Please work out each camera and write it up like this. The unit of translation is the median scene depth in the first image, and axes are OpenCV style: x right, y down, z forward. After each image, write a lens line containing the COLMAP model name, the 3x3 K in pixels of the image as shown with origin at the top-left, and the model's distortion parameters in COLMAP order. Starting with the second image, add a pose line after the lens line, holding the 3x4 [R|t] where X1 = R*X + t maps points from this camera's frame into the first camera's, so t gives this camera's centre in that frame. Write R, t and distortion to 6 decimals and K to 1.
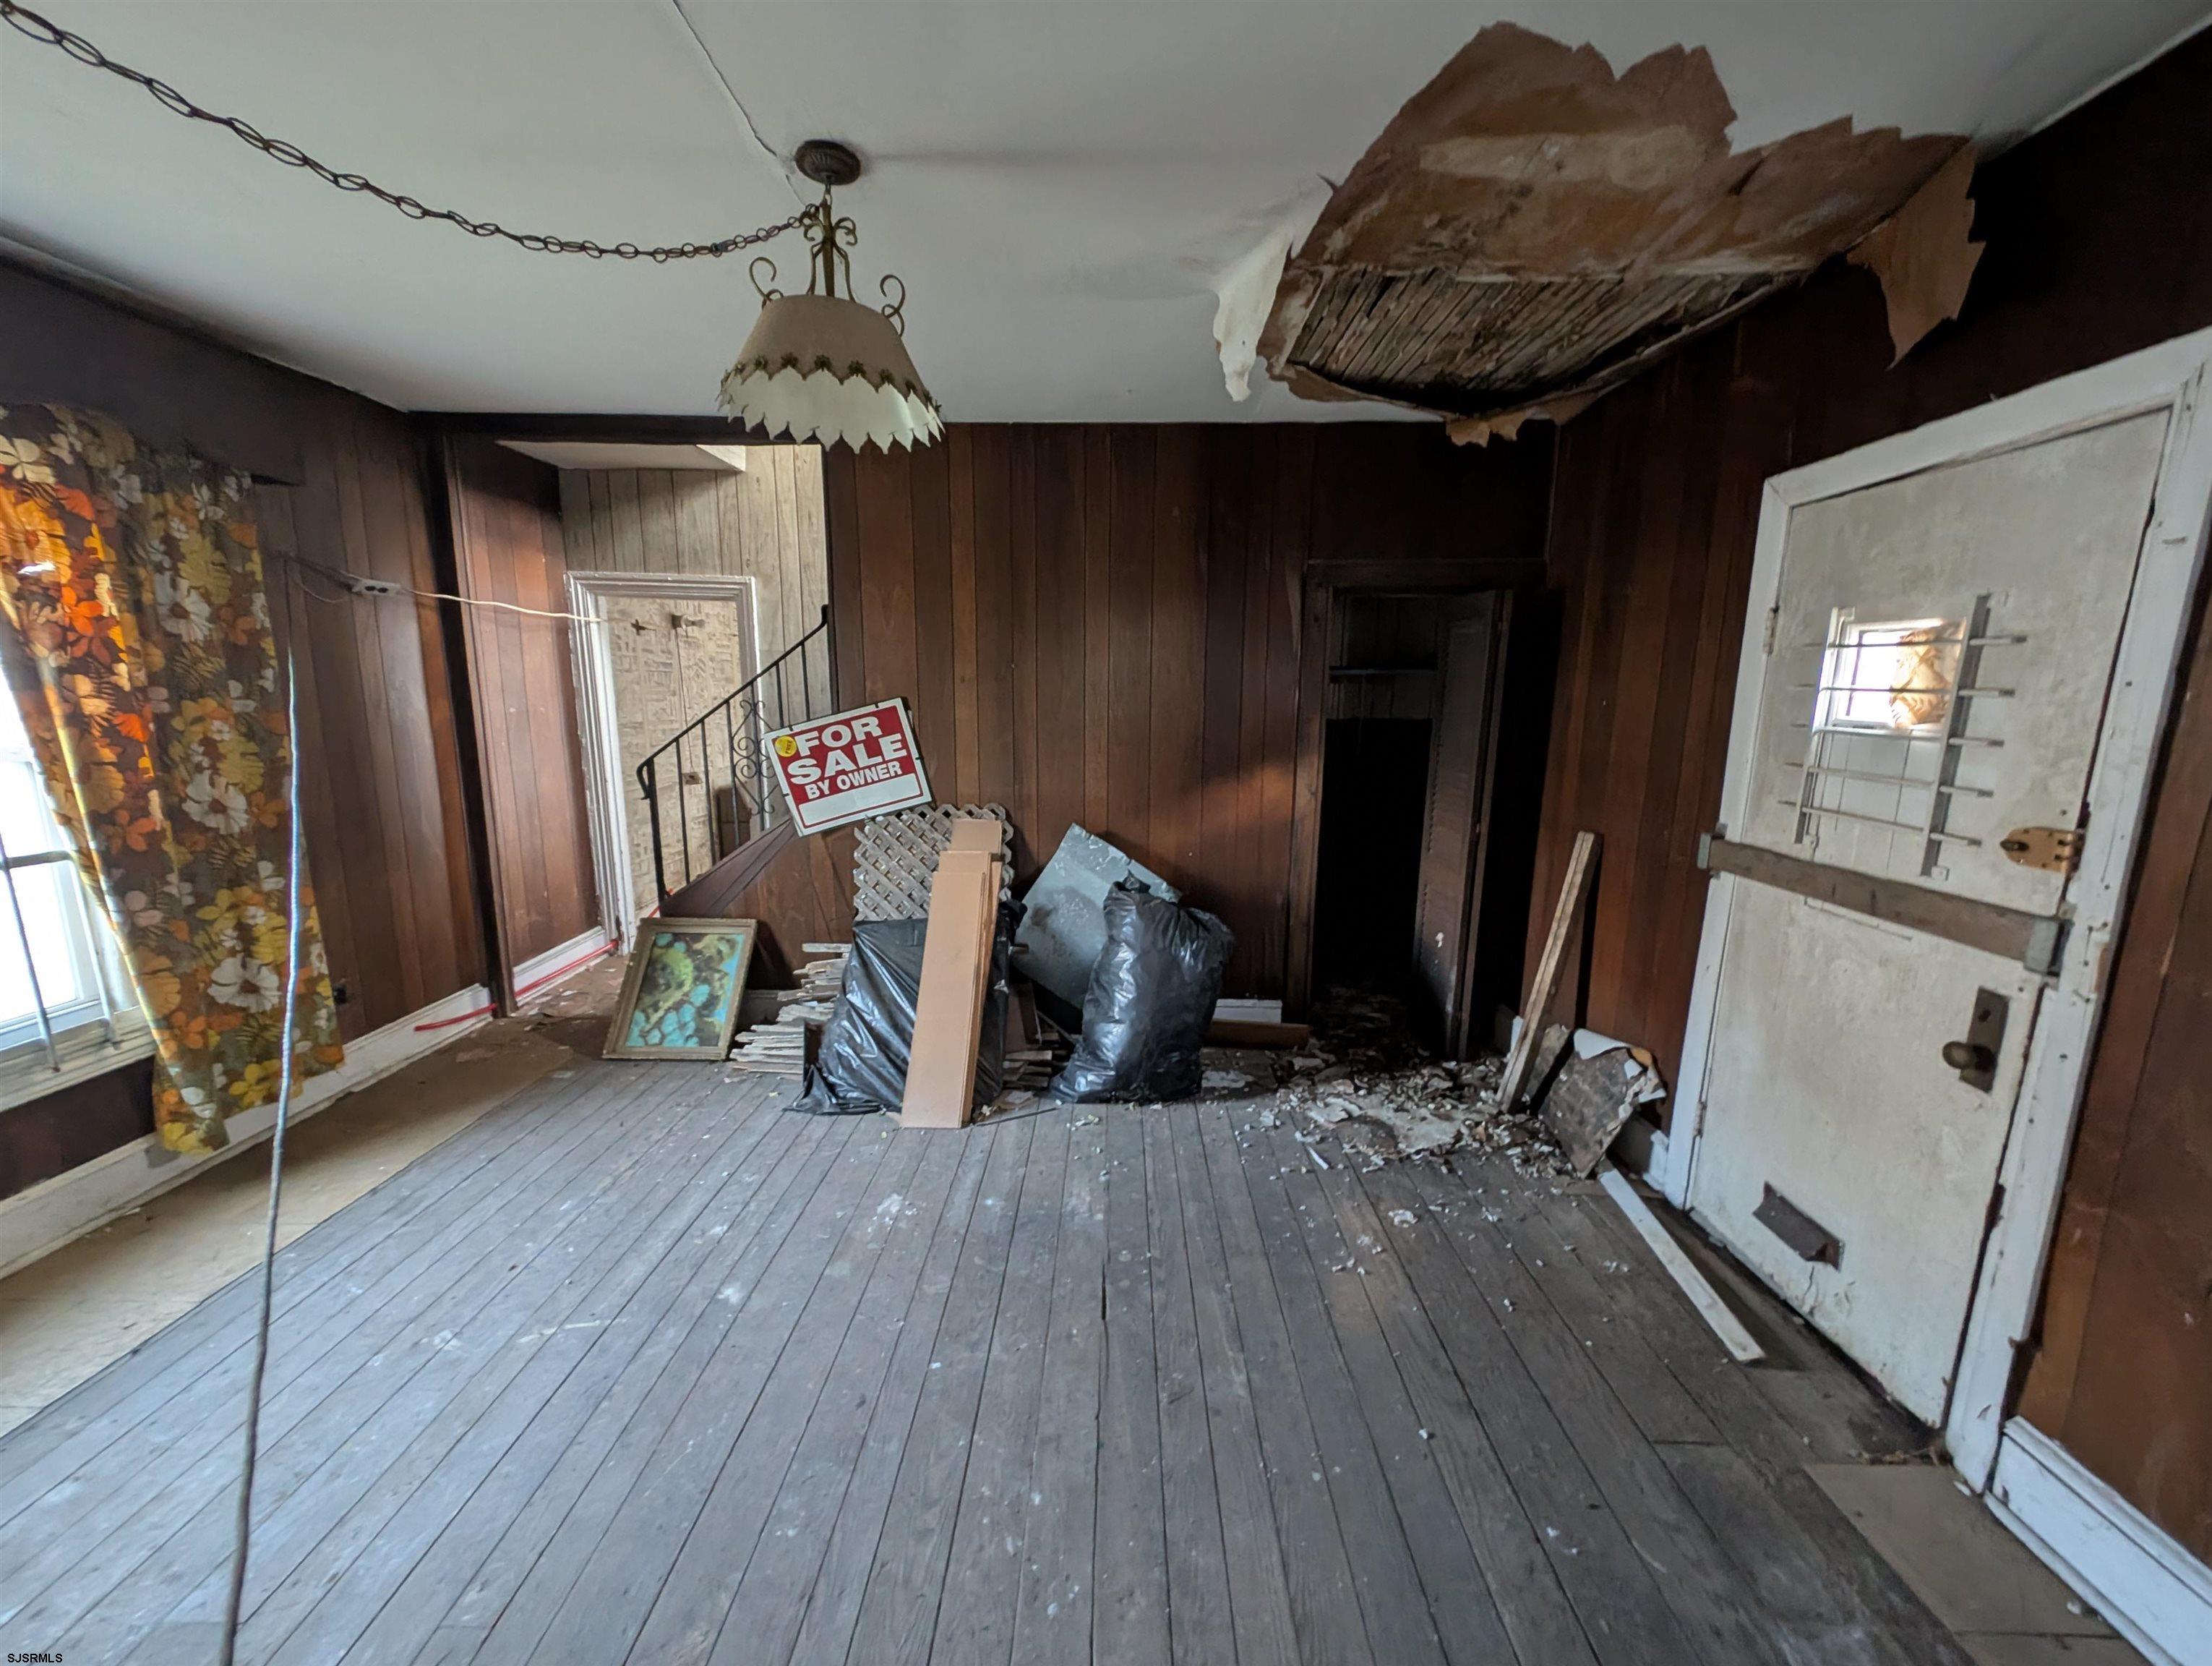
lens RADIAL K [[823.8, 0, 1106.0], [0, 823.8, 833.0], [0, 0, 1]] dist [0.001618, -0.000024]
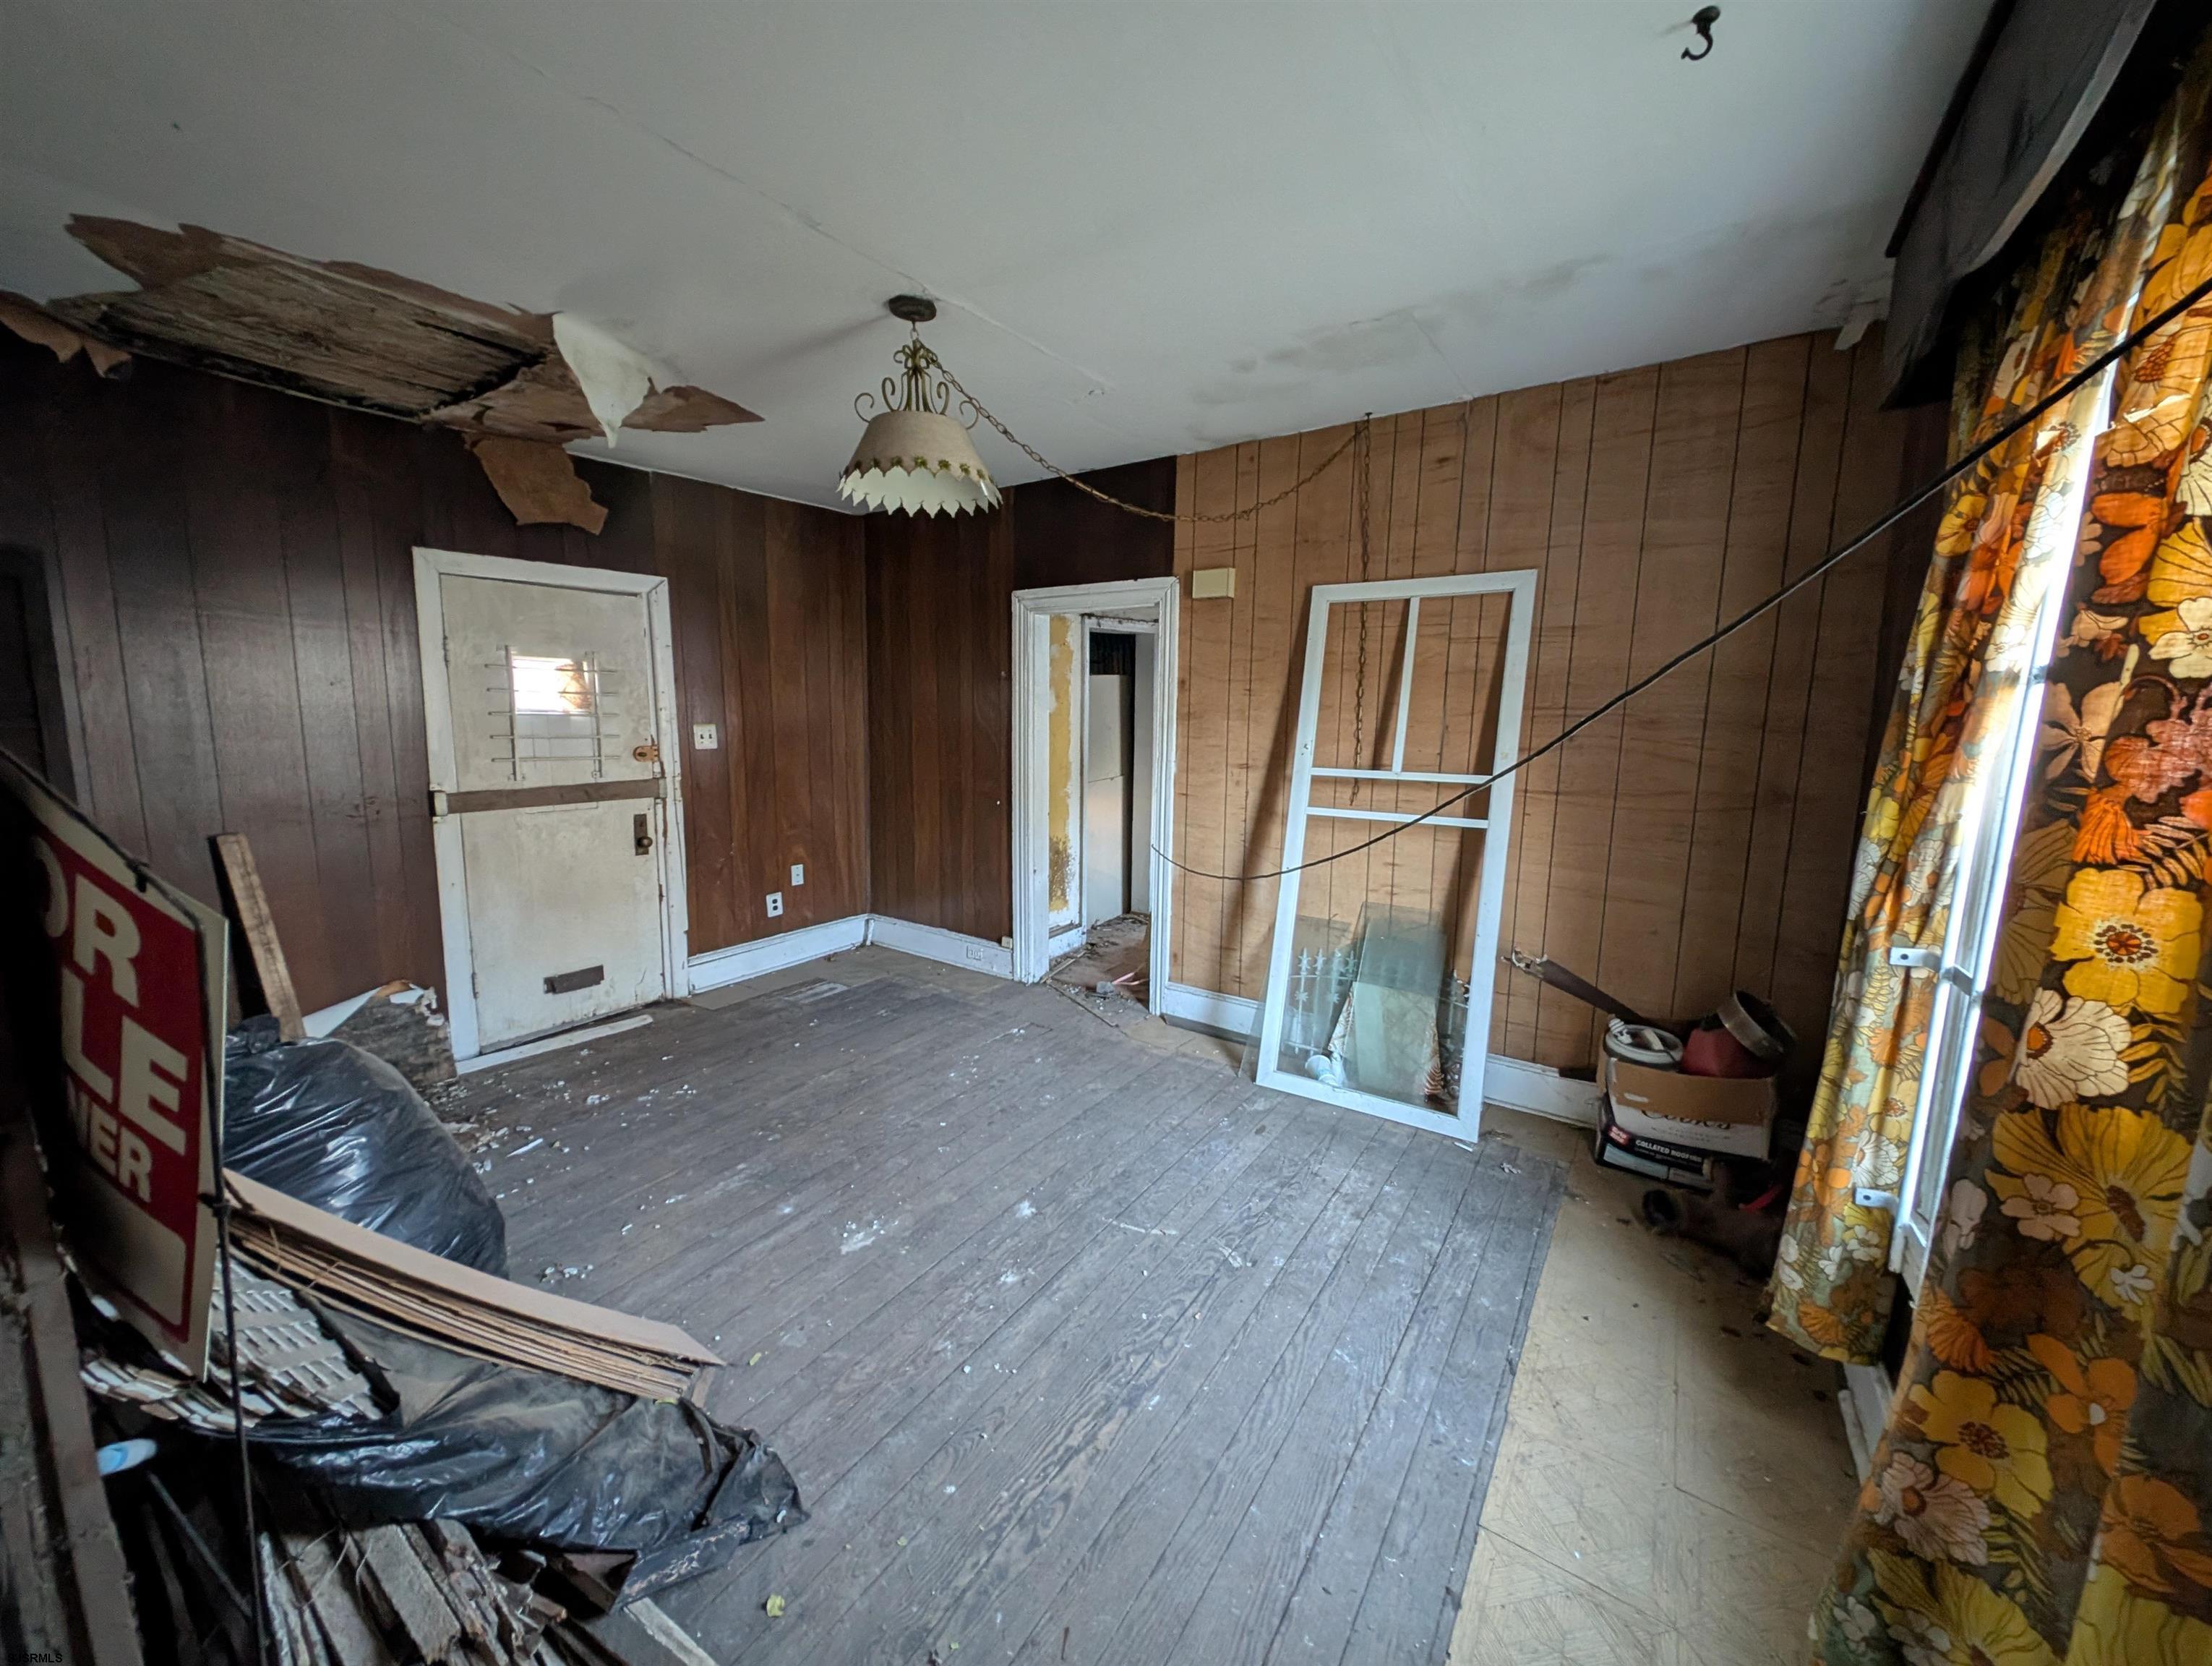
lens RADIAL K [[823.8, 0, 1106.0], [0, 823.8, 833.0], [0, 0, 1]] dist [0.001618, -0.000024]
pose [[-0.832001, -0.105097, 0.544728, -1.141910], [0.074257, 0.951959, 0.297084, -0.304425], [-0.549782, 0.287624, -0.784227, 1.713960]]
